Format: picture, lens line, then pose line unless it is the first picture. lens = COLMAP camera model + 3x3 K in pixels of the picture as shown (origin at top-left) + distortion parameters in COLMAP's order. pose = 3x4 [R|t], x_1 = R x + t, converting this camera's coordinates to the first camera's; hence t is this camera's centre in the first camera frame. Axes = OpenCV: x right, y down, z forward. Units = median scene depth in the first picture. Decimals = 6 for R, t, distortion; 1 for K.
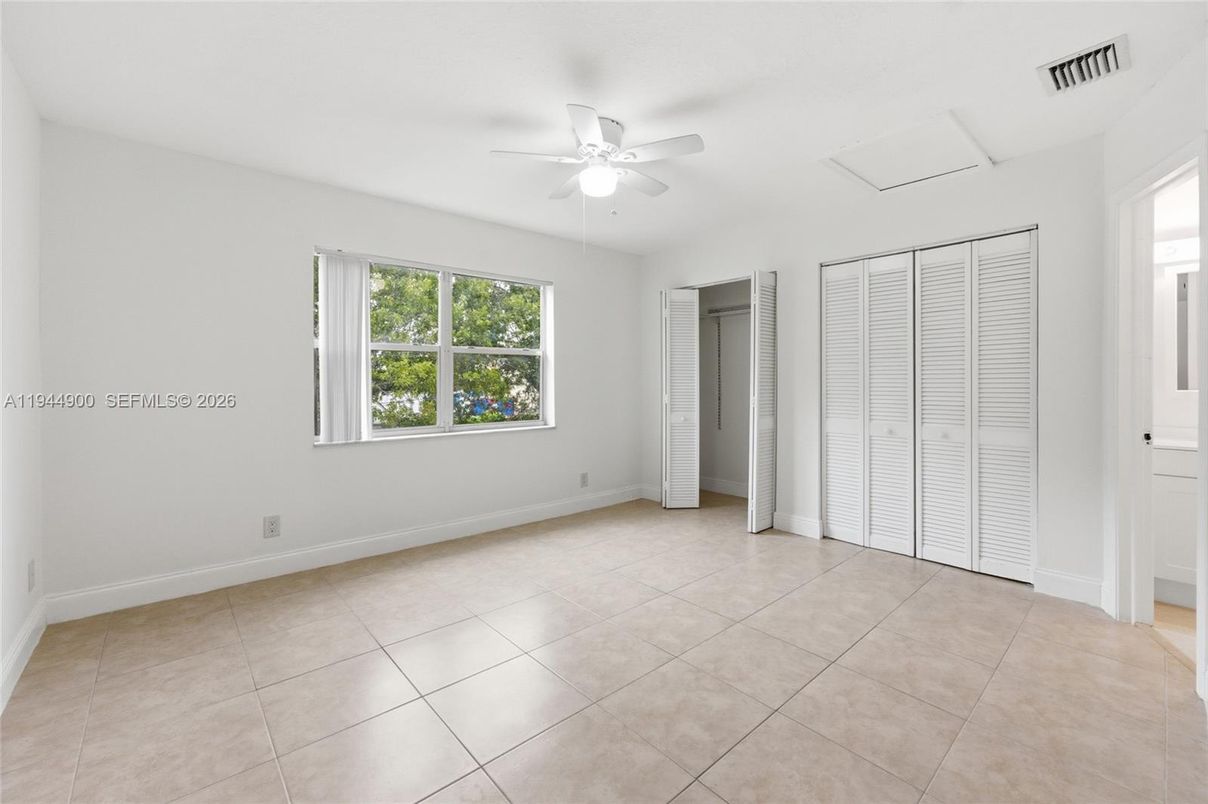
lens RADIAL K [[495.0, 0, 601.4], [0, 495.0, 411.5], [0, 0, 1]] dist [0.000405, 0.000519]
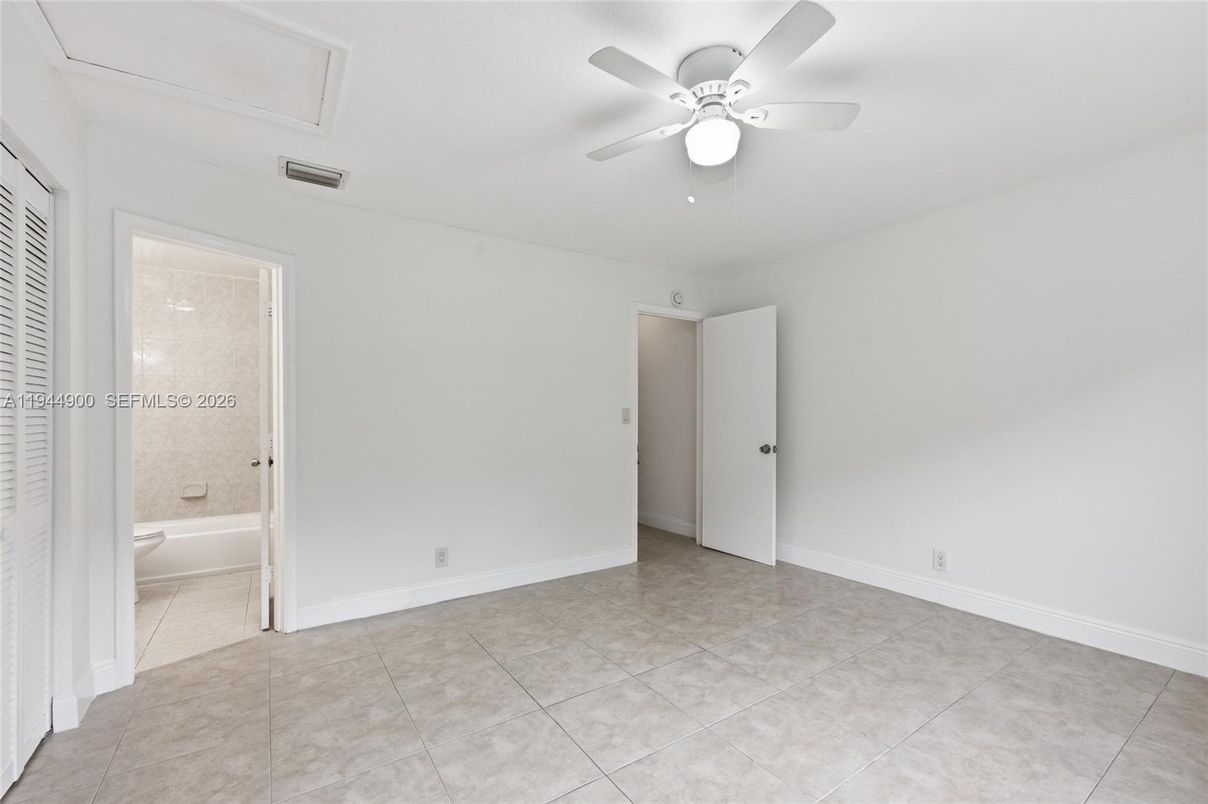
lens RADIAL K [[495.0, 0, 601.4], [0, 495.0, 411.5], [0, 0, 1]] dist [0.000405, 0.000519]
pose [[-0.990002, 0.009584, 0.140728, 0.065580], [0.016546, 0.998692, 0.048384, -0.133353], [-0.140080, 0.050229, -0.988865, 2.111322]]
